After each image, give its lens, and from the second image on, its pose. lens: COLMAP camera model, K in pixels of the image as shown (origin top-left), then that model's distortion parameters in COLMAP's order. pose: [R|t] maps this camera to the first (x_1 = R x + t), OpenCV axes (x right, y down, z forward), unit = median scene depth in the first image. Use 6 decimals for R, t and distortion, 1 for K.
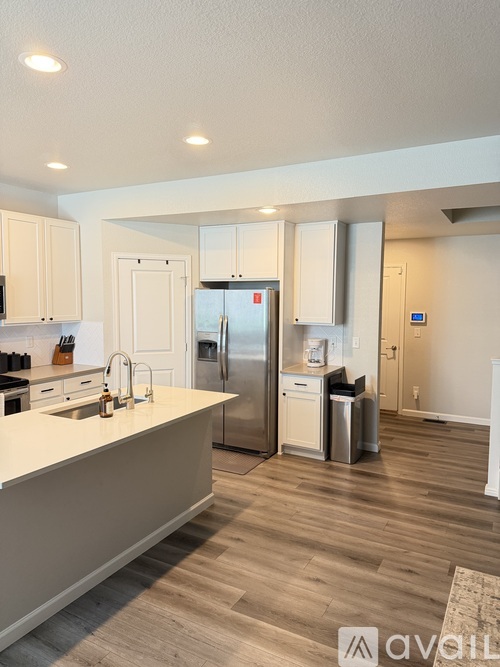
lens RADIAL K [[473.9, 0, 252.3], [0, 473.9, 334.5], [0, 0, 1]] dist [0.035643, -0.051706]
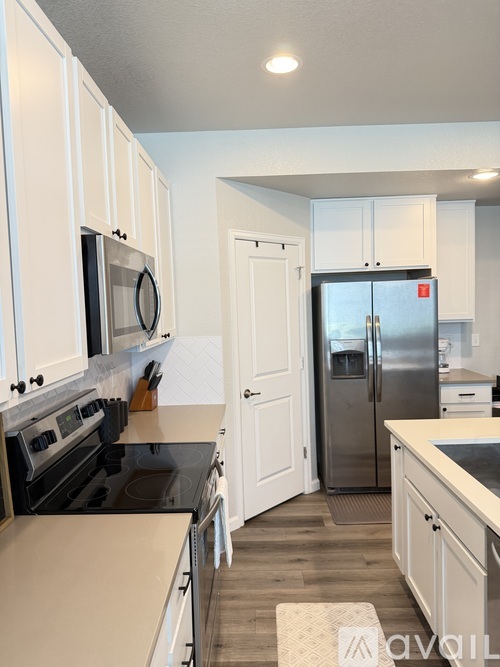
lens RADIAL K [[473.9, 0, 246.2], [0, 473.9, 332.1], [0, 0, 1]] dist [0.035643, -0.051706]
pose [[0.897928, -0.064733, 0.435355, -0.557183], [0.075372, 0.997130, -0.007193, -0.023704], [-0.433640, 0.039273, 0.900230, 0.397717]]
